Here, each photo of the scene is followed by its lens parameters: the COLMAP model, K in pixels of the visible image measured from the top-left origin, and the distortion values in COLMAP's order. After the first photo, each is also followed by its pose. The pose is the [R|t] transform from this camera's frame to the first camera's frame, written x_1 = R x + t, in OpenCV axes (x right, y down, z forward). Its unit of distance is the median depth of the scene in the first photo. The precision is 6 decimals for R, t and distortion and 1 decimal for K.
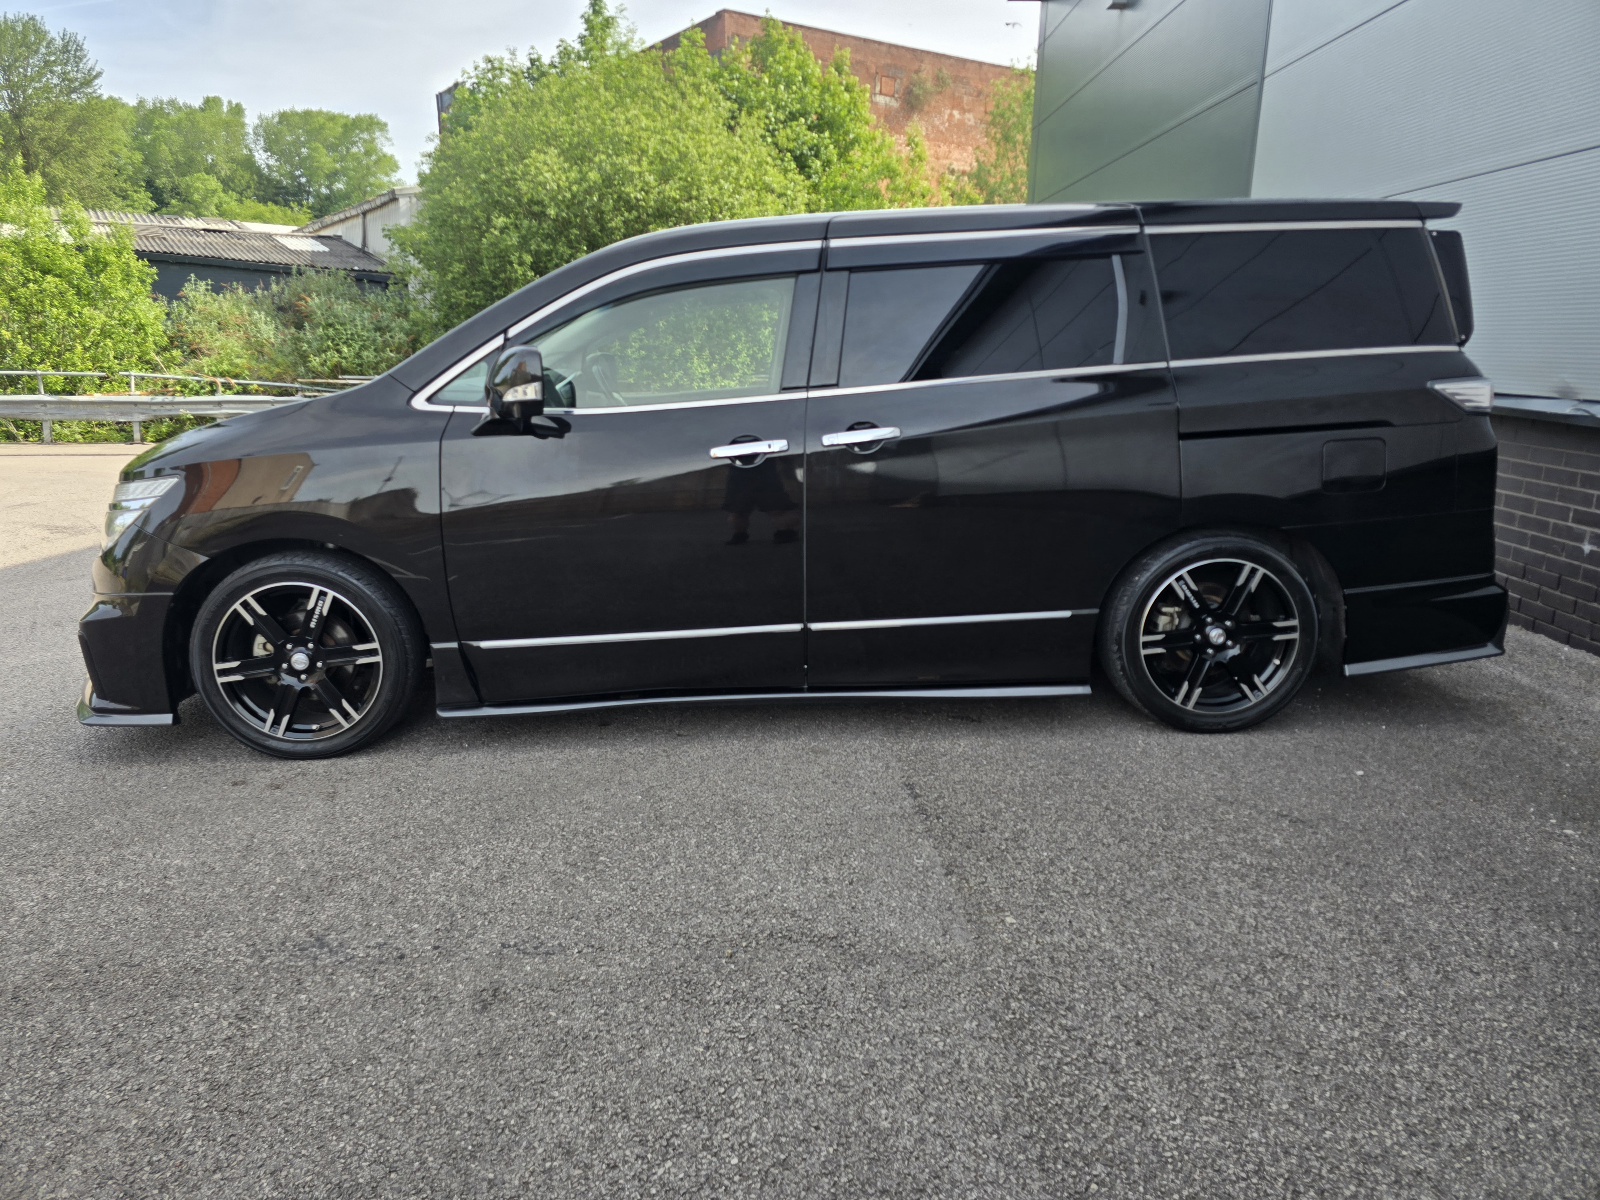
lens RADIAL K [[1069.2, 0, 799.3], [0, 1069.2, 605.8], [0, 0, 1]] dist [0.048370, -0.044892]
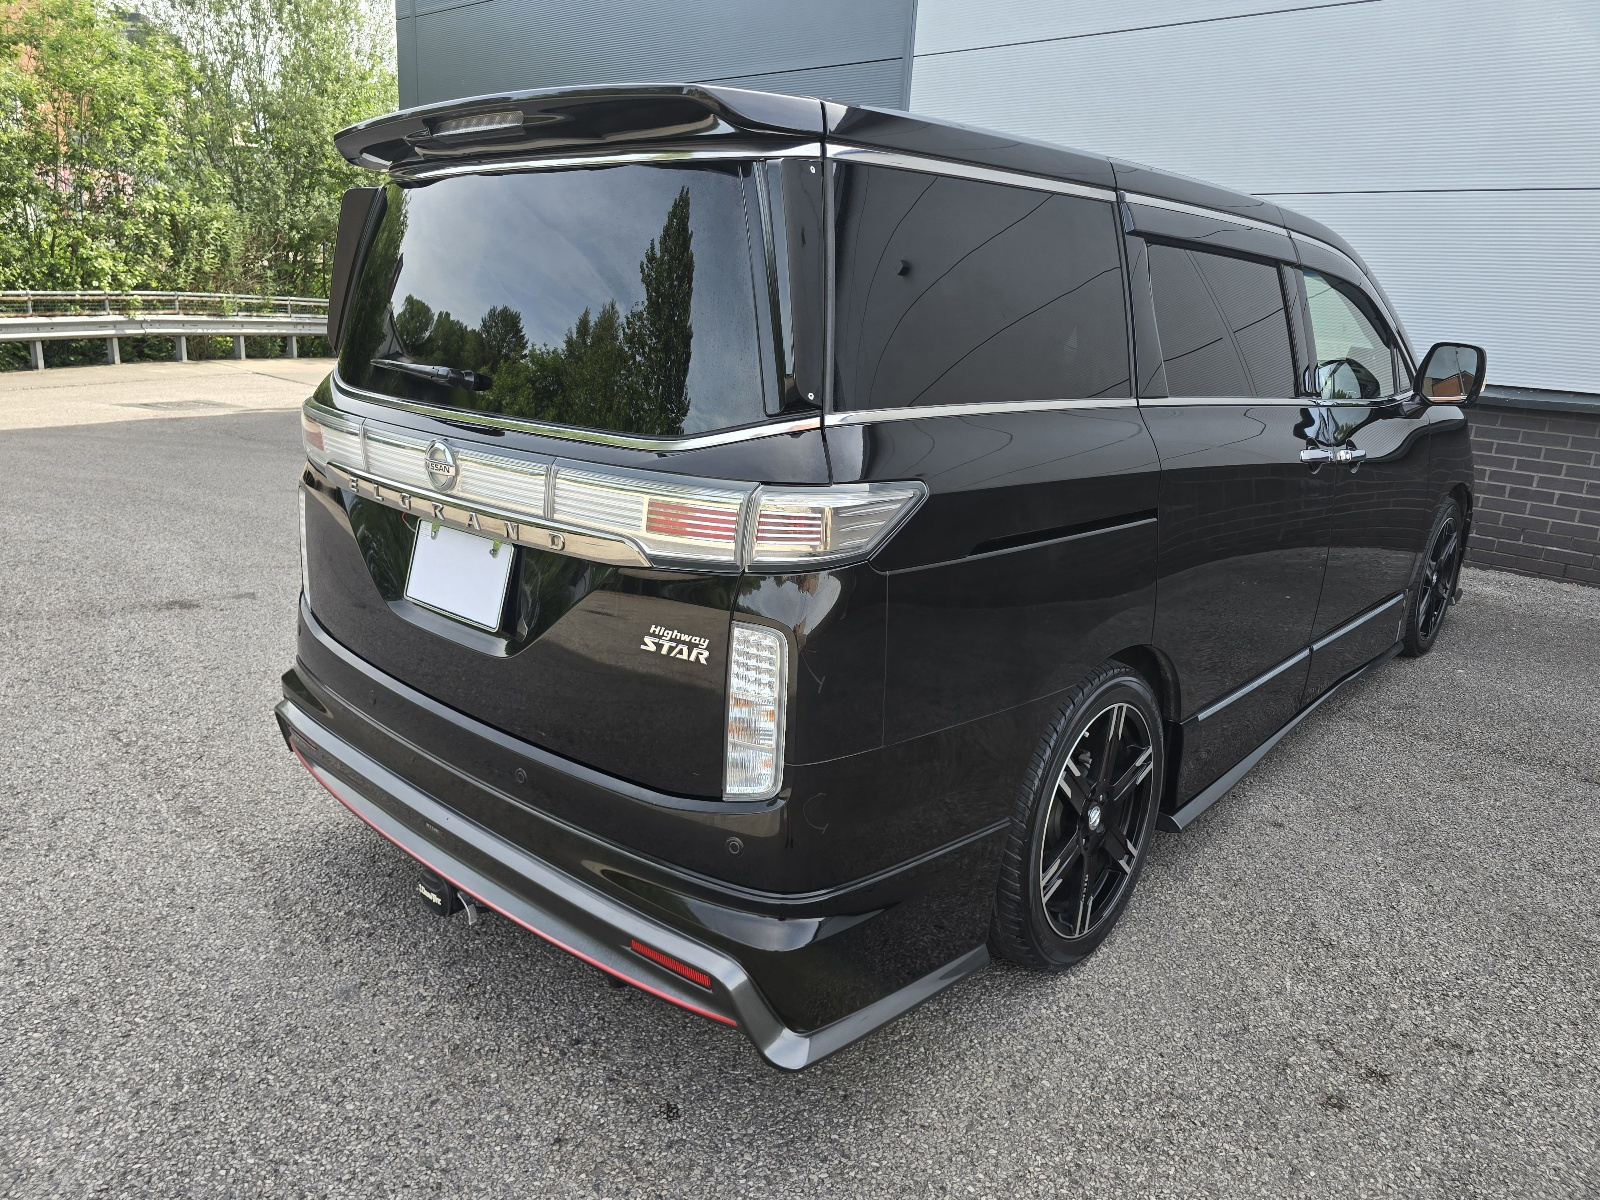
lens RADIAL K [[1065.4, 0, 814.1], [0, 1065.4, 608.0], [0, 0, 1]] dist [0.028927, -0.030505]
pose [[0.679355, -0.177753, 0.711955, -1.073499], [0.125288, 0.984069, 0.126141, -0.215818], [-0.723035, 0.003505, 0.690803, 0.778064]]
